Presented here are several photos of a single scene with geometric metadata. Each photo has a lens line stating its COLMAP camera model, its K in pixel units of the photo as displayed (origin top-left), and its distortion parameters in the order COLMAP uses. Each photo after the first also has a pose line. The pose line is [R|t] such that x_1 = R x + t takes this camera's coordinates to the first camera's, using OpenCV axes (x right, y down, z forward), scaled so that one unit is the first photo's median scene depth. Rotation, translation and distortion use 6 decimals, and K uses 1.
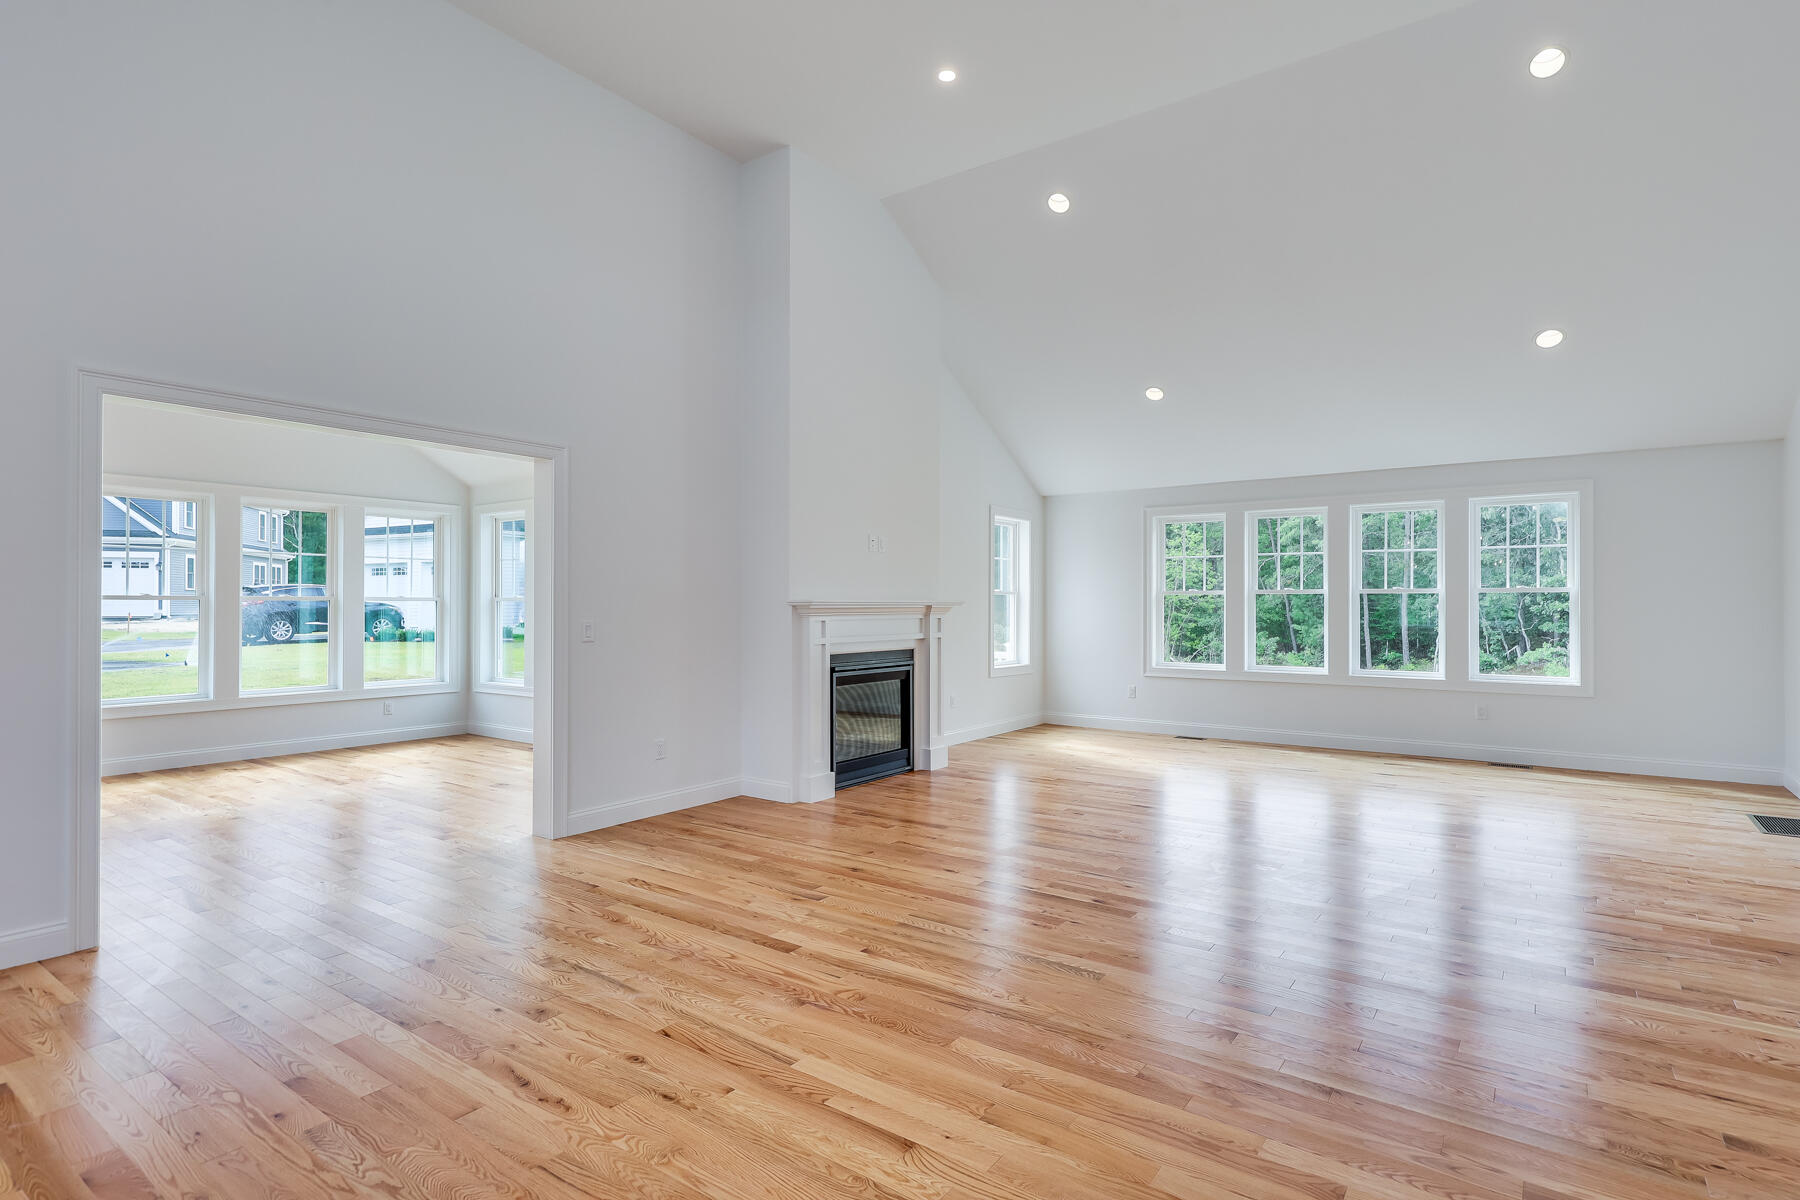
lens RADIAL K [[888.1, 0, 921.7], [0, 888.1, 603.9], [0, 0, 1]] dist [0.012746, 0.000157]
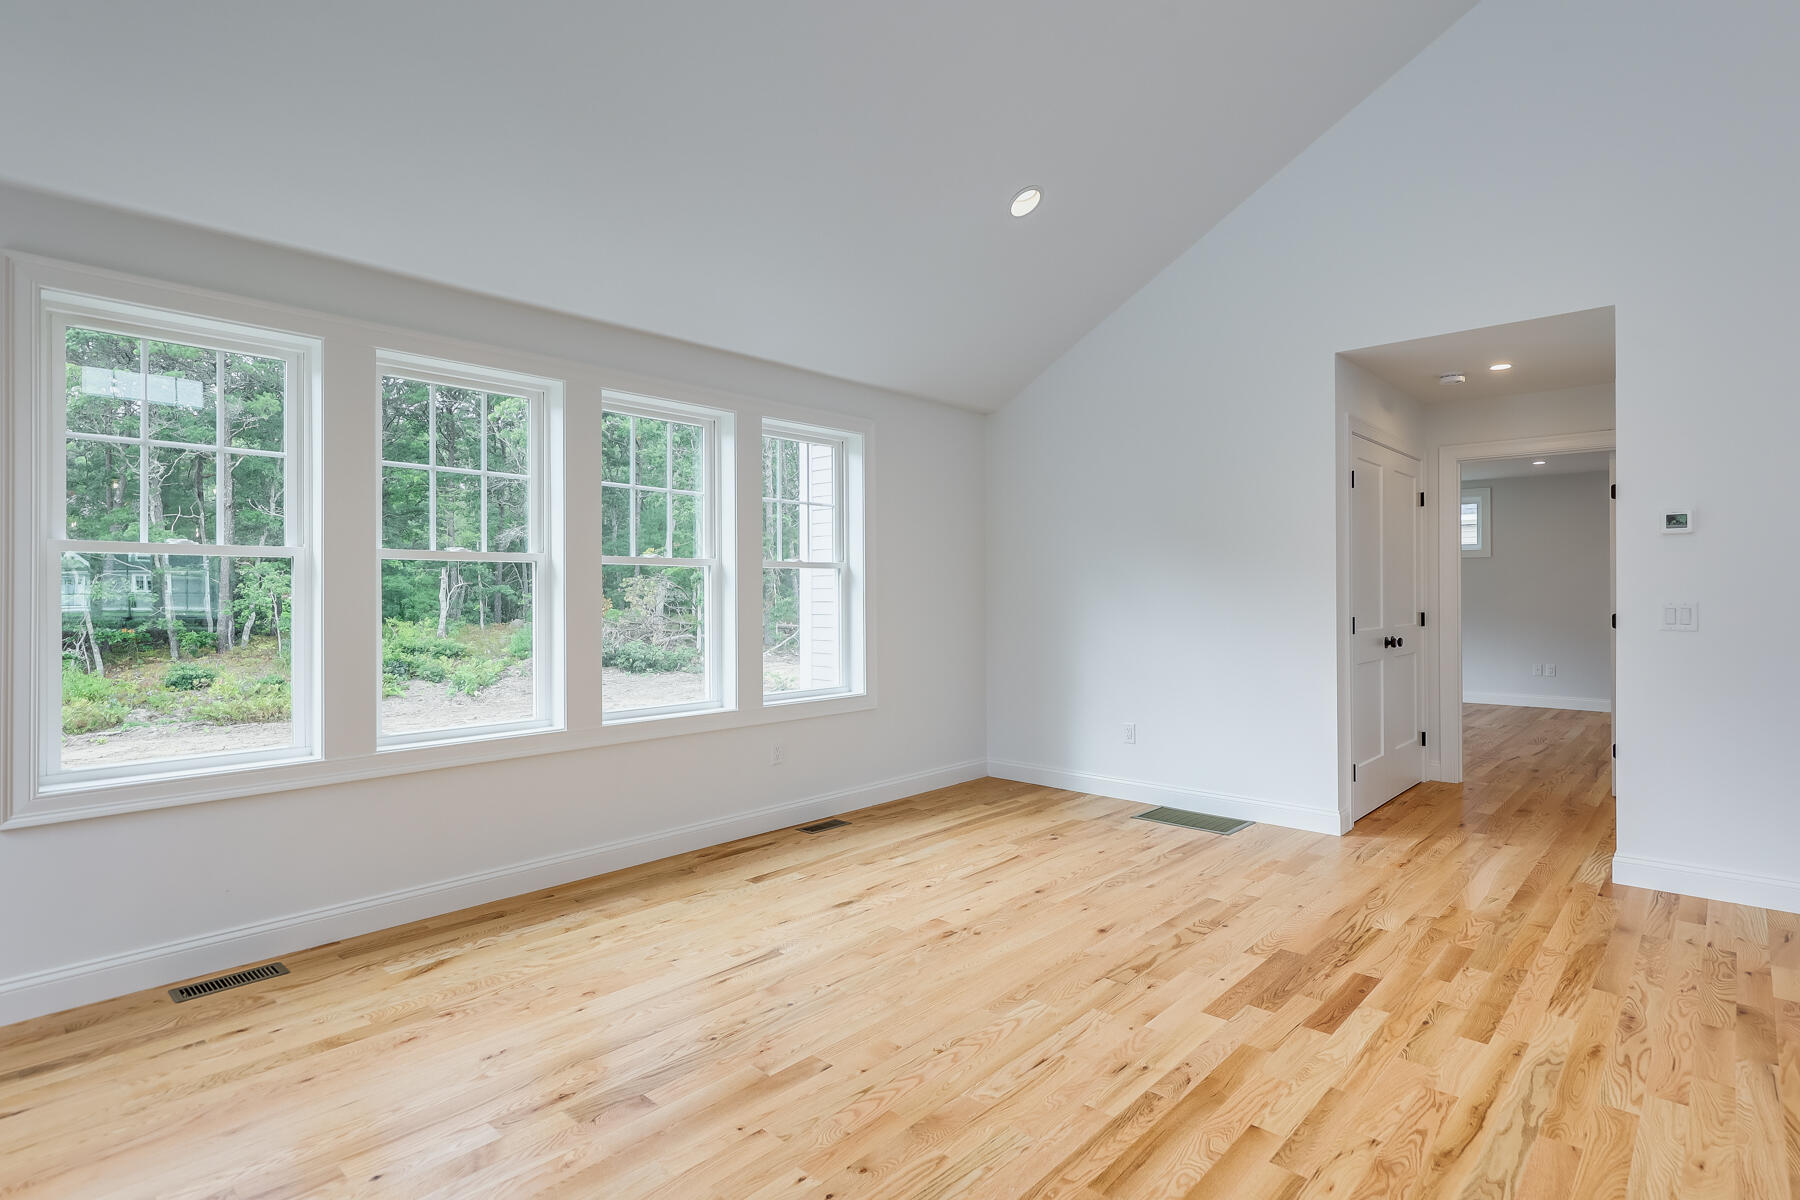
lens RADIAL K [[901.1, 0, 915.3], [0, 901.1, 590.5], [0, 0, 1]] dist [0.000420, -0.000735]
pose [[0.125204, 0.003698, 0.992124, -0.006539], [0.005826, 0.999973, -0.004462, 0.006896], [-0.992114, 0.006339, 0.125179, 0.875853]]
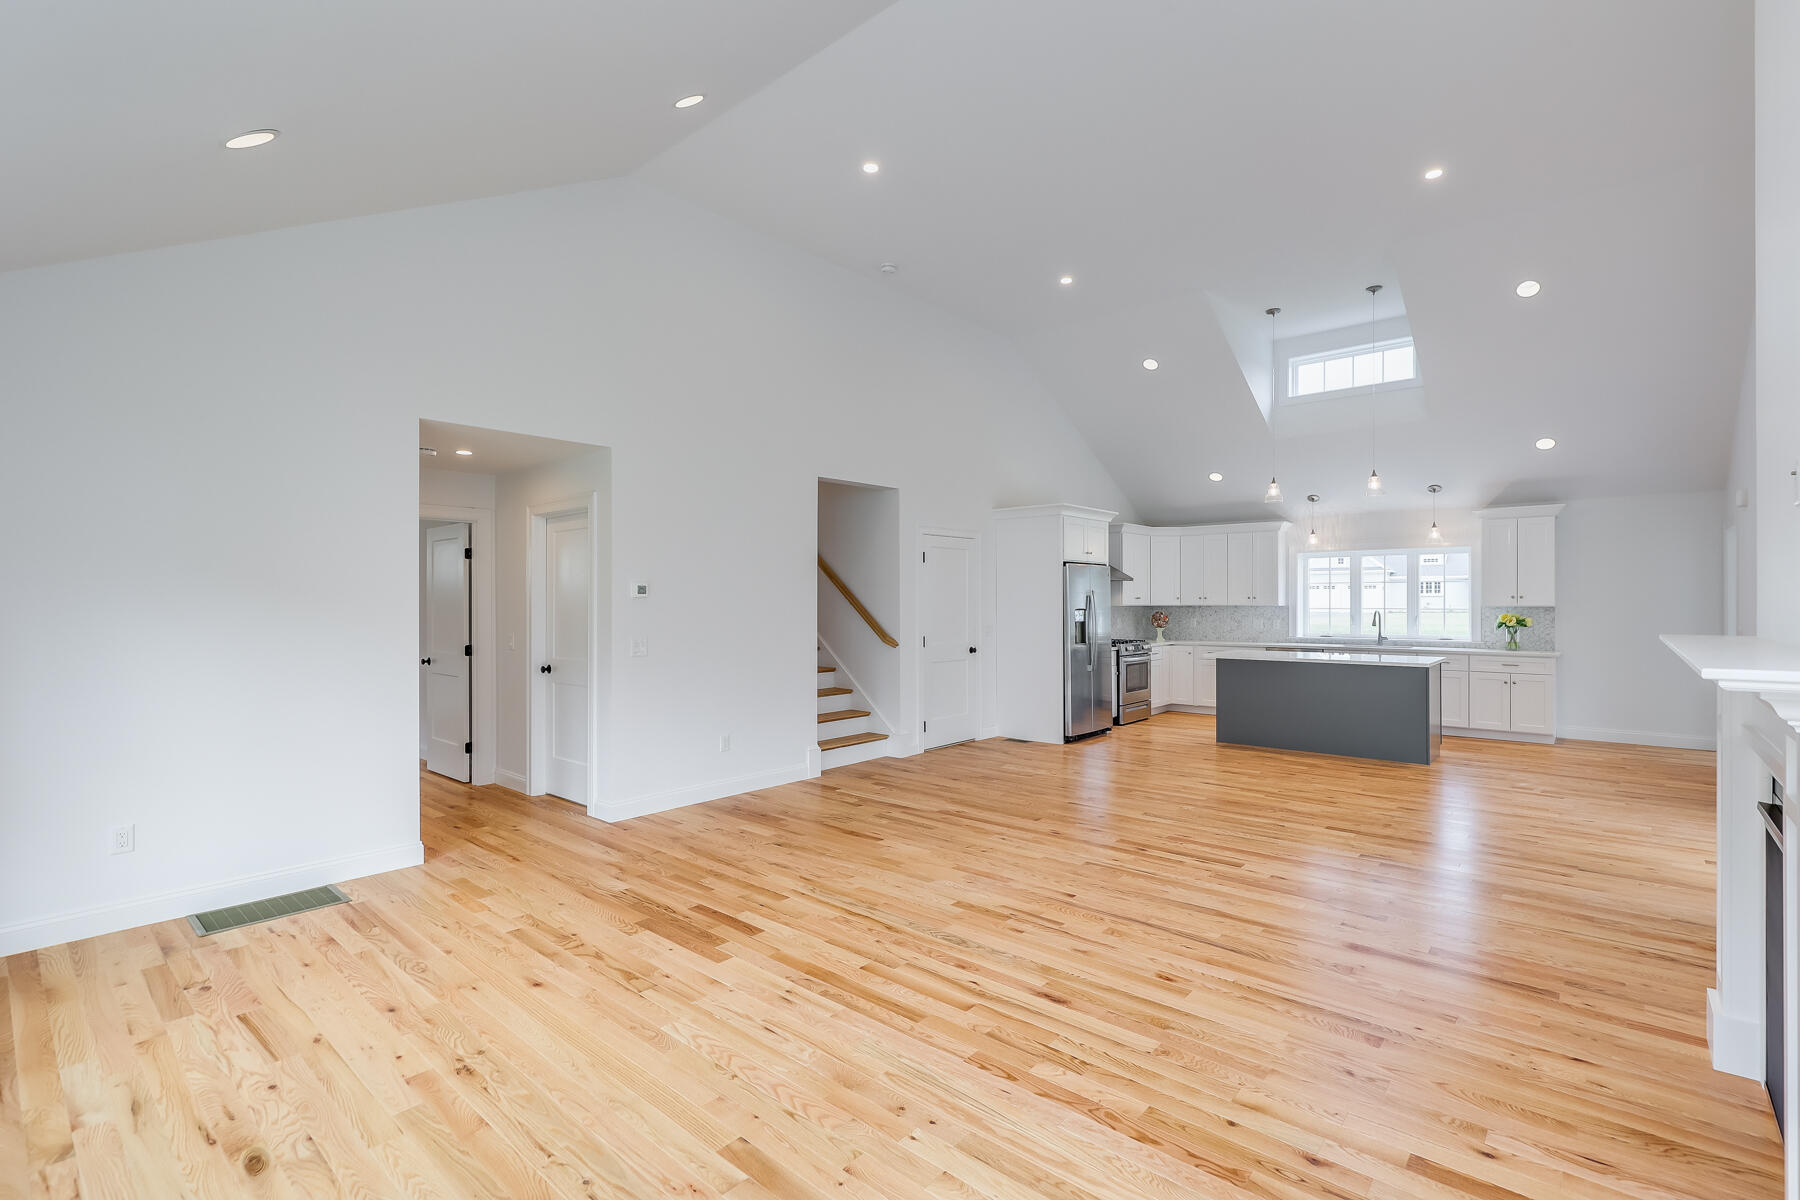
lens RADIAL K [[818.3, 0, 918.2], [0, 818.3, 597.5], [0, 0, 1]] dist [0.001079, 0.000212]
pose [[-0.995765, 0.004357, 0.091831, 0.235127], [0.003942, 0.999981, -0.004700, -0.021931], [-0.091850, -0.004318, -0.995764, 1.266705]]
